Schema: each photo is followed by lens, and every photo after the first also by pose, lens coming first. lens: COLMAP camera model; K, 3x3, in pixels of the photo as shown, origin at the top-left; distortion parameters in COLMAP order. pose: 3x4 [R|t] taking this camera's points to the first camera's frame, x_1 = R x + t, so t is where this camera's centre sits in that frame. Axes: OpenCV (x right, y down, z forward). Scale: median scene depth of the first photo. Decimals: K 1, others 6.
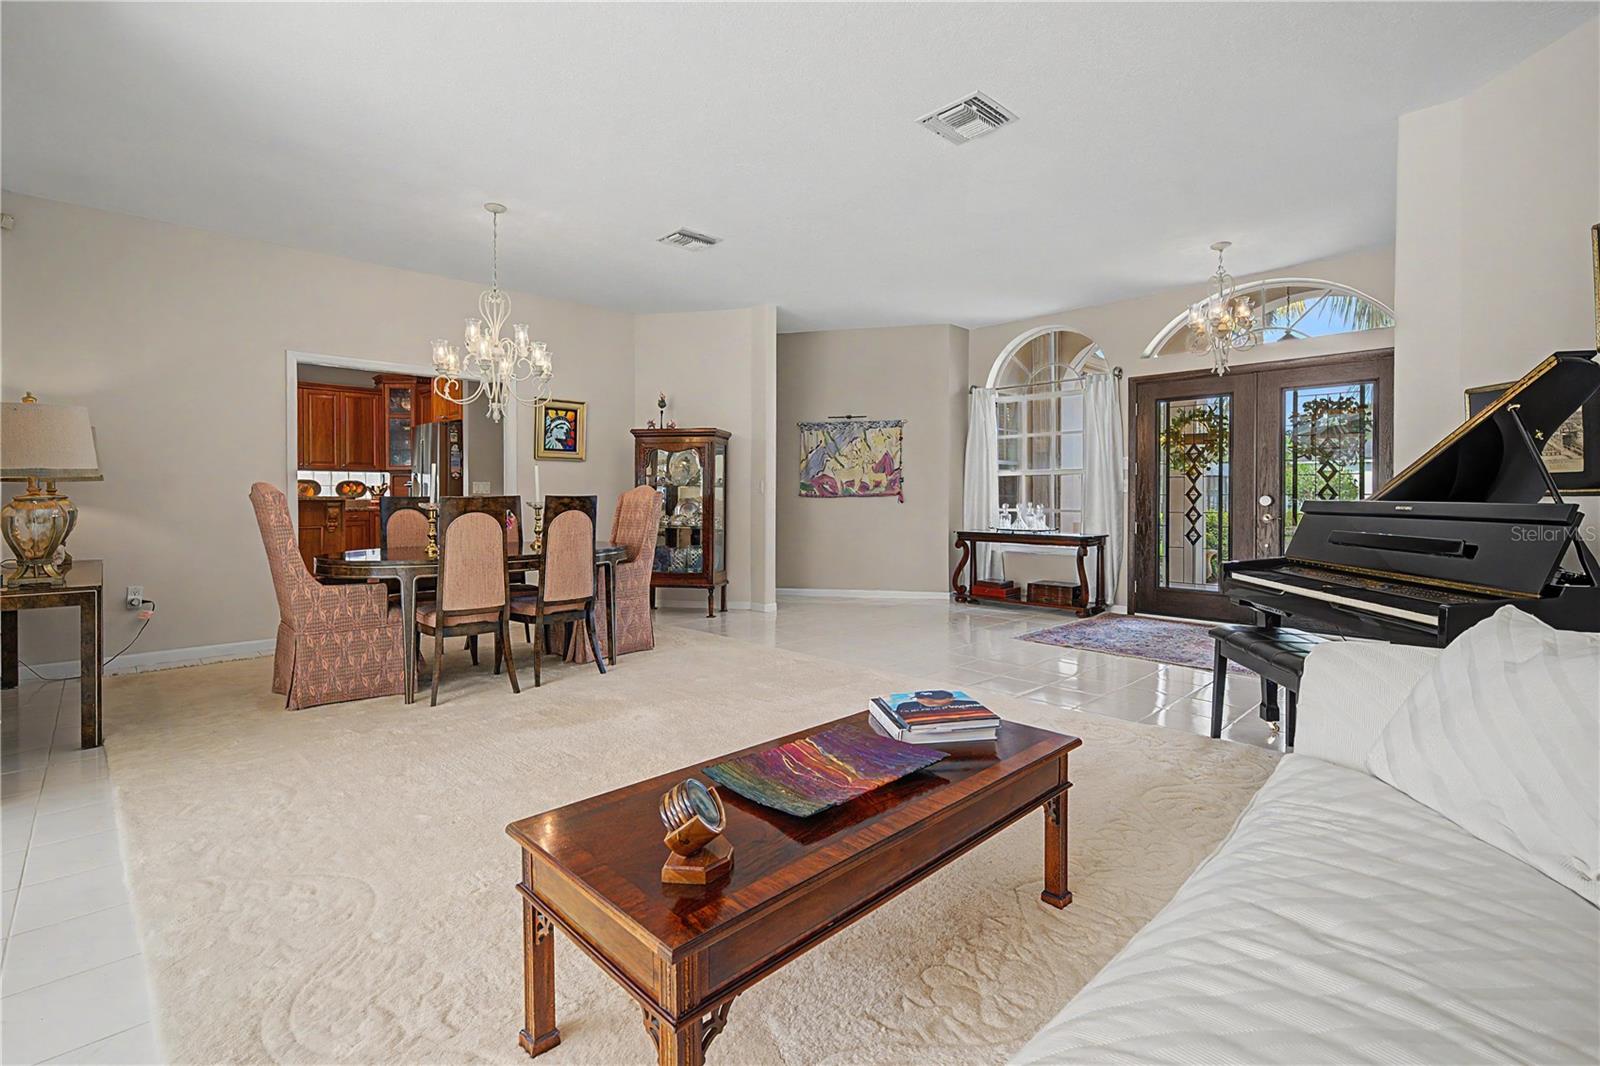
lens RADIAL K [[723.4, 0, 794.4], [0, 723.4, 534.6], [0, 0, 1]] dist [0.000437, -0.000373]
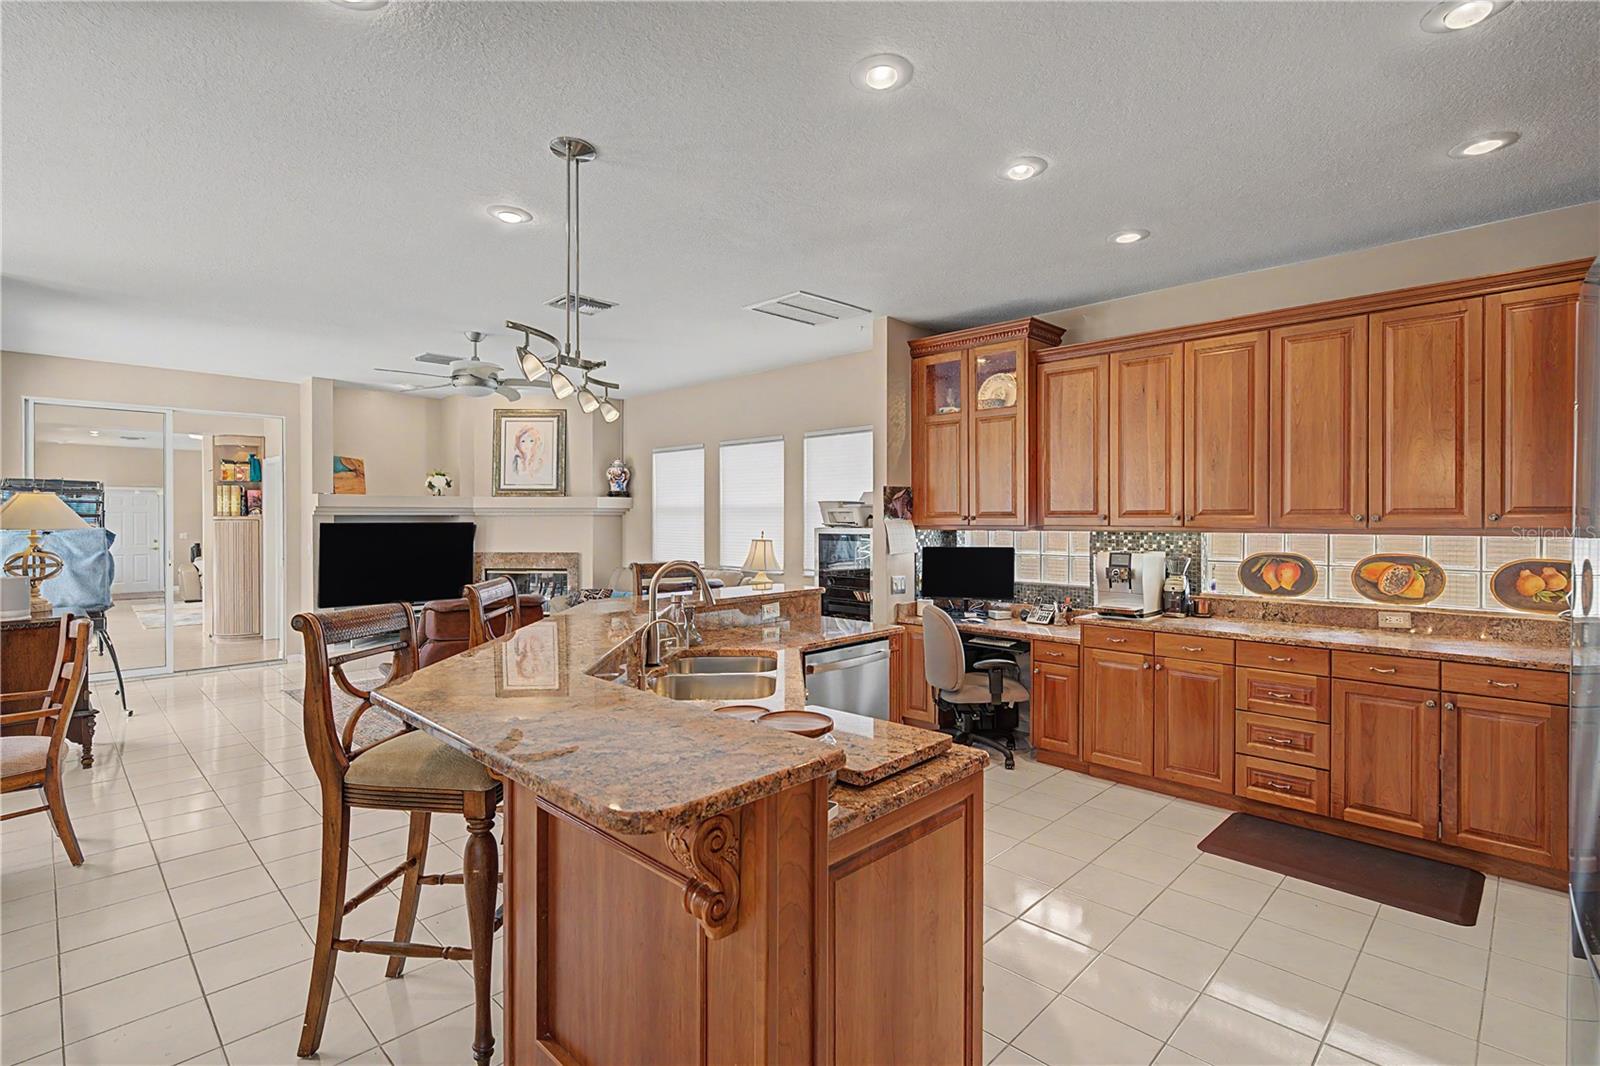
lens RADIAL K [[752.2, 0, 800.0], [0, 752.2, 533.0], [0, 0, 1]] dist [0.001088, -0.000253]
pose [[0.024025, 0.014189, -0.999611, -0.425881], [-0.046411, 0.998837, 0.013063, -0.113012], [0.998633, 0.046079, 0.024656, 0.984895]]
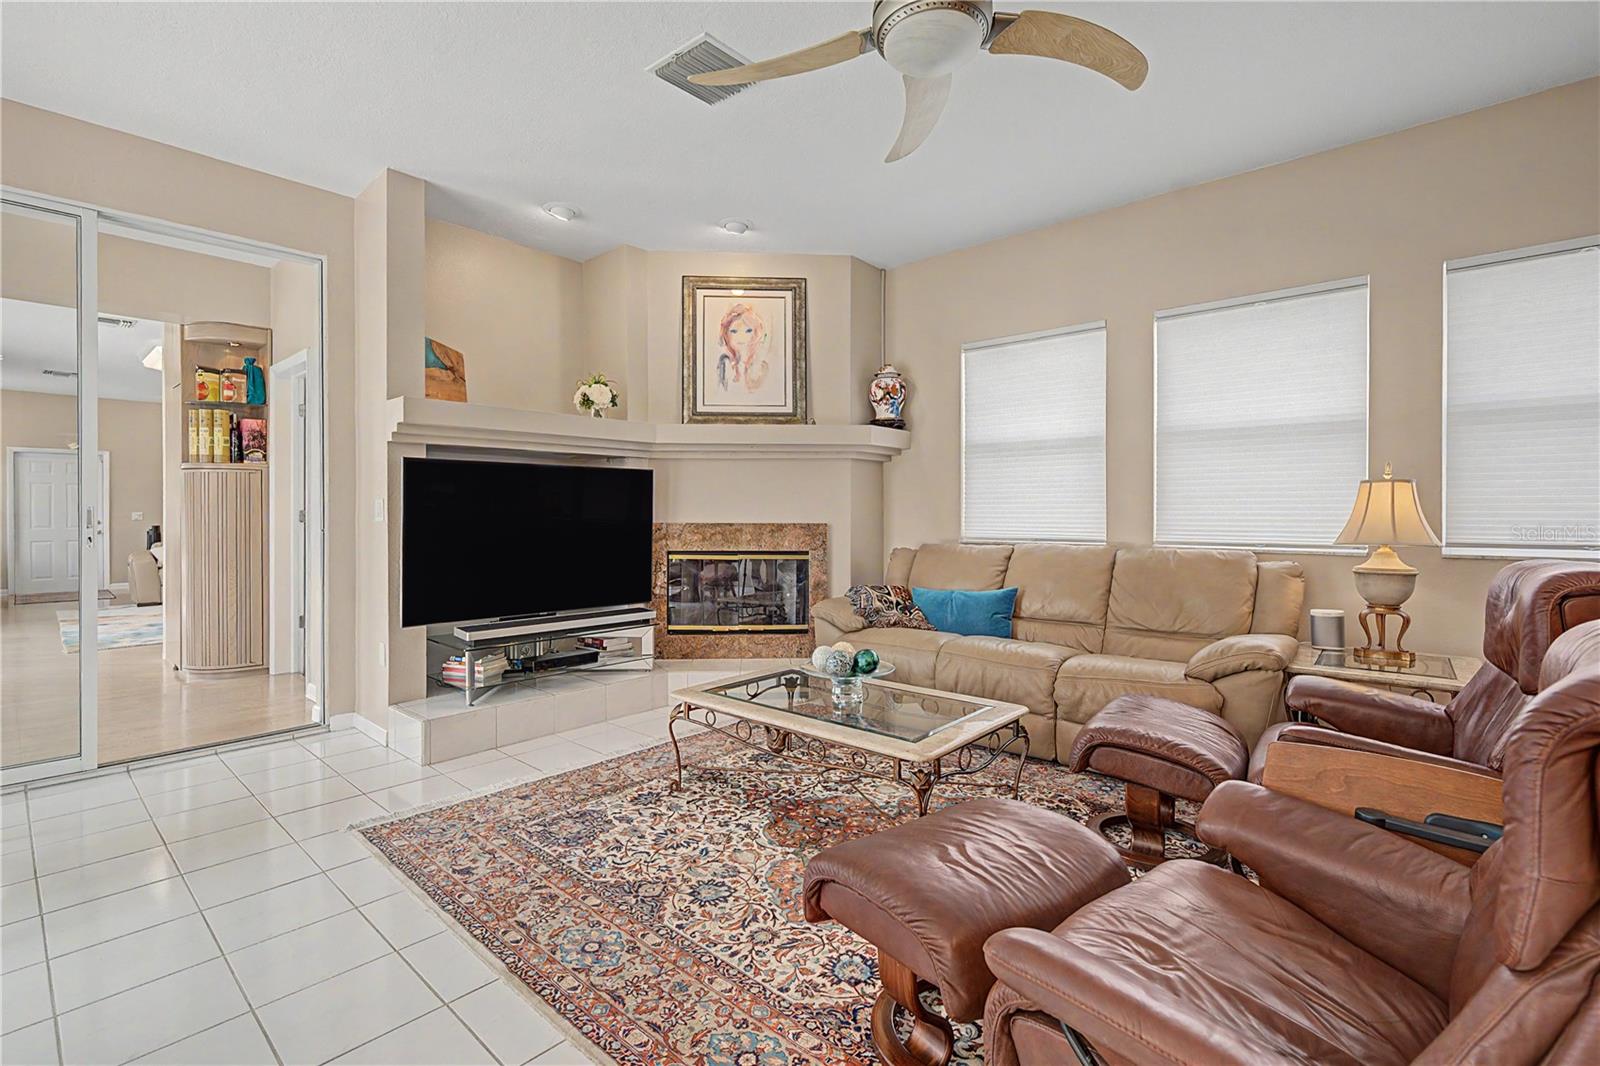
lens RADIAL K [[726.9, 0, 790.1], [0, 726.9, 524.6], [0, 0, 1]] dist [-0.000189, 0.000009]
pose [[0.064542, 0.010819, -0.997856, -0.969734], [-0.044872, 0.998961, 0.007929, -0.050683], [0.996906, 0.044264, 0.064960, 0.577107]]
